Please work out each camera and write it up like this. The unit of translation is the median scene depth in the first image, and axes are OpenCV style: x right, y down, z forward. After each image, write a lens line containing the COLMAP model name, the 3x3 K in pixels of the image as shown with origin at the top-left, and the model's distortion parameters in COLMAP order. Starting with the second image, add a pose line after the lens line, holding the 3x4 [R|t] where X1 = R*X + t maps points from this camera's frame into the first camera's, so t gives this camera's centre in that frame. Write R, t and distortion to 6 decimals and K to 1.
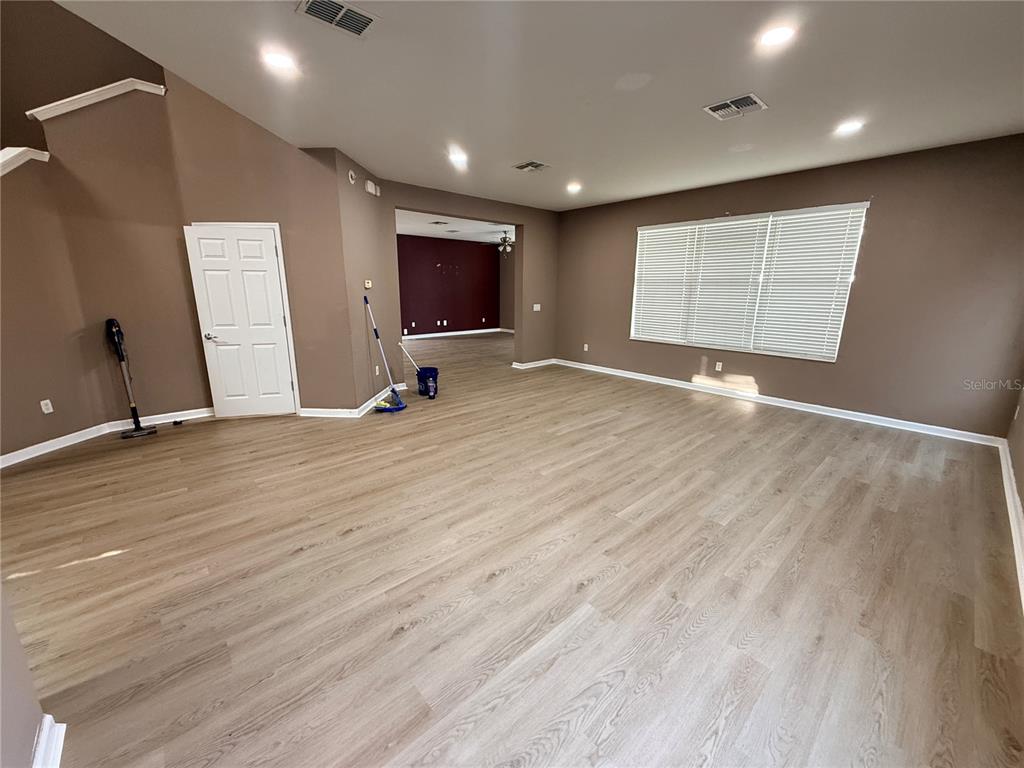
lens RADIAL K [[409.8, 0, 512.0], [0, 409.8, 384.0], [0, 0, 1]] dist [-0.004425, -0.000482]
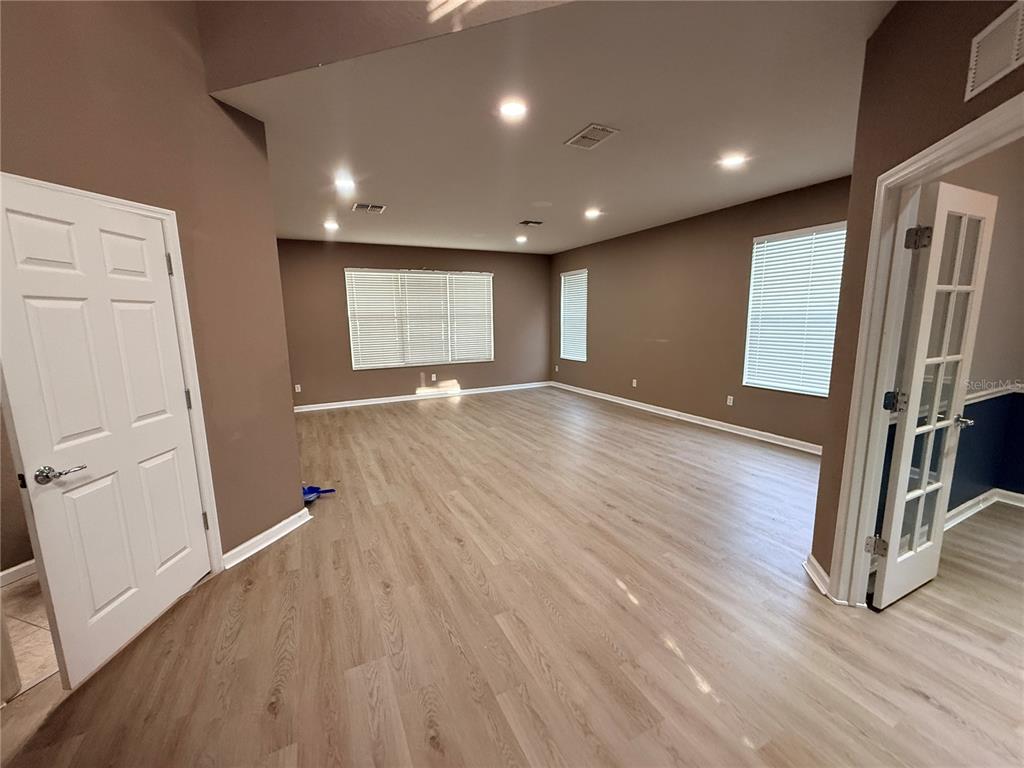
lens RADIAL K [[409.8, 0, 512.0], [0, 409.8, 384.0], [0, 0, 1]] dist [-0.004425, -0.000482]
pose [[0.258203, -0.166793, 0.951584, -0.949777], [0.245056, 0.964076, 0.102489, -0.126636], [-0.934494, 0.206729, 0.289801, 0.480584]]
